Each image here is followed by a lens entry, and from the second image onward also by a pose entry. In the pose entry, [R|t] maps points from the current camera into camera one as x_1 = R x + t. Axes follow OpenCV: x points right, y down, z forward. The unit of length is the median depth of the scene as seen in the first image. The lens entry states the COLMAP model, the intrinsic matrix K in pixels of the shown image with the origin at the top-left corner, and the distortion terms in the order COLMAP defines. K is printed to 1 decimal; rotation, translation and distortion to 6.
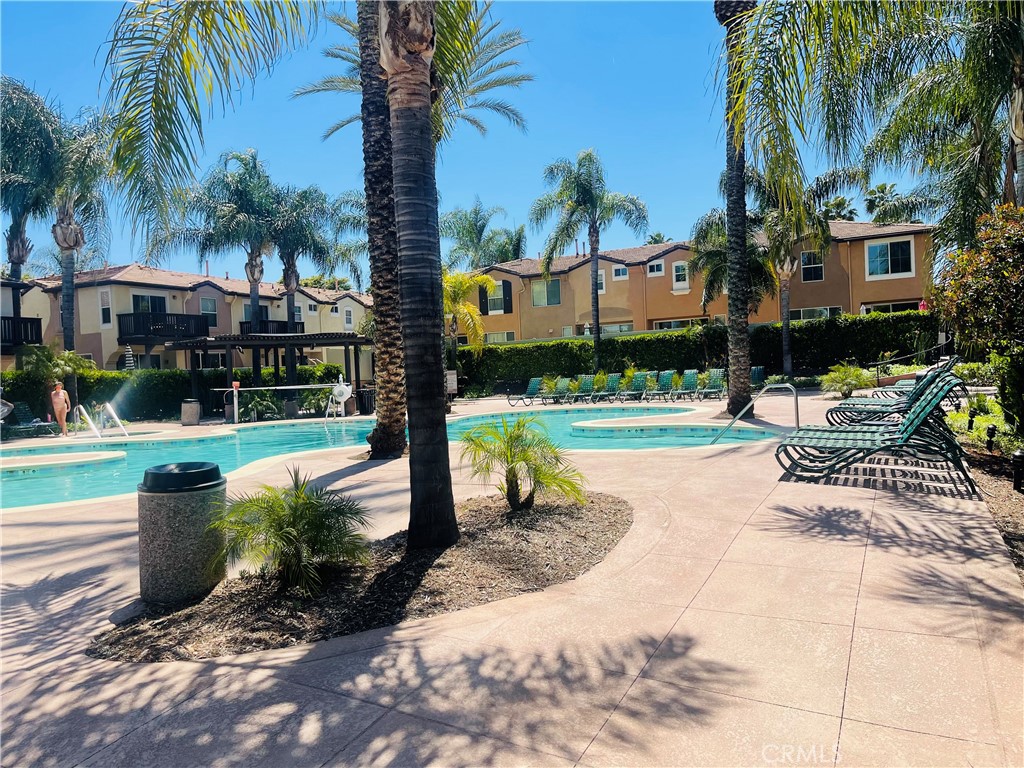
lens RADIAL K [[754.0, 0, 522.5], [0, 754.0, 390.5], [0, 0, 1]] dist [0.065984, -0.074126]
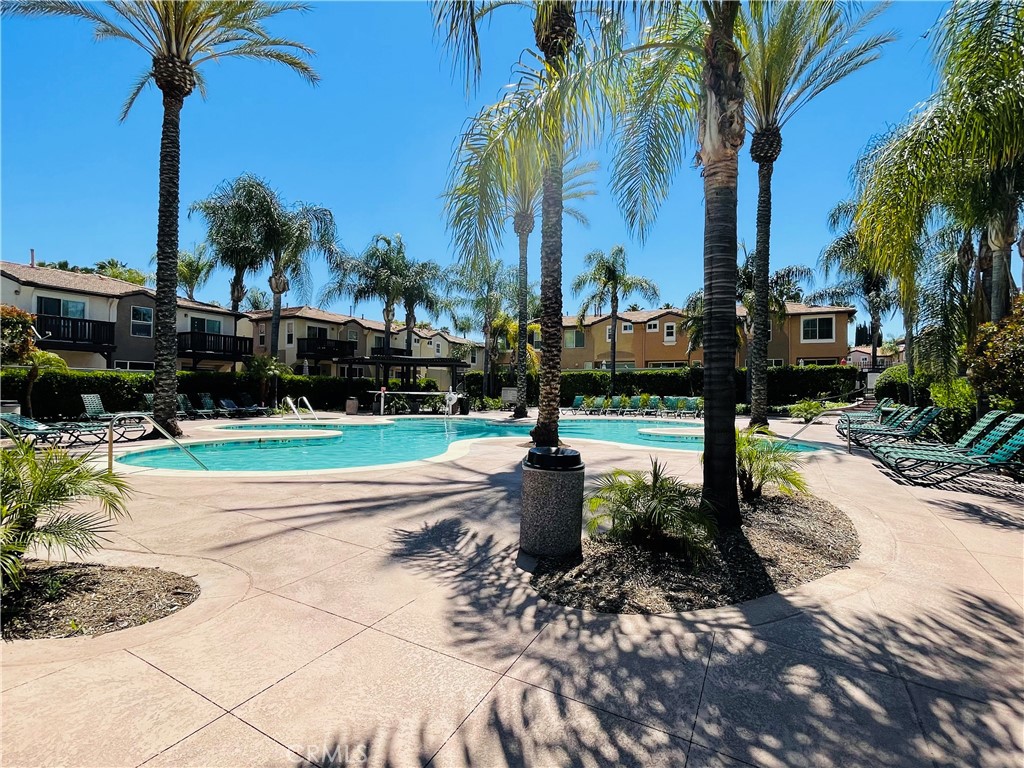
lens RADIAL K [[501.6, 0, 507.1], [0, 501.6, 392.7], [0, 0, 1]] dist [-0.006685, 0.000566]
pose [[0.997989, 0.057013, -0.027688, -0.100259], [-0.057584, 0.998134, -0.020289, 0.004502], [0.026479, 0.021843, 0.999411, 0.027987]]
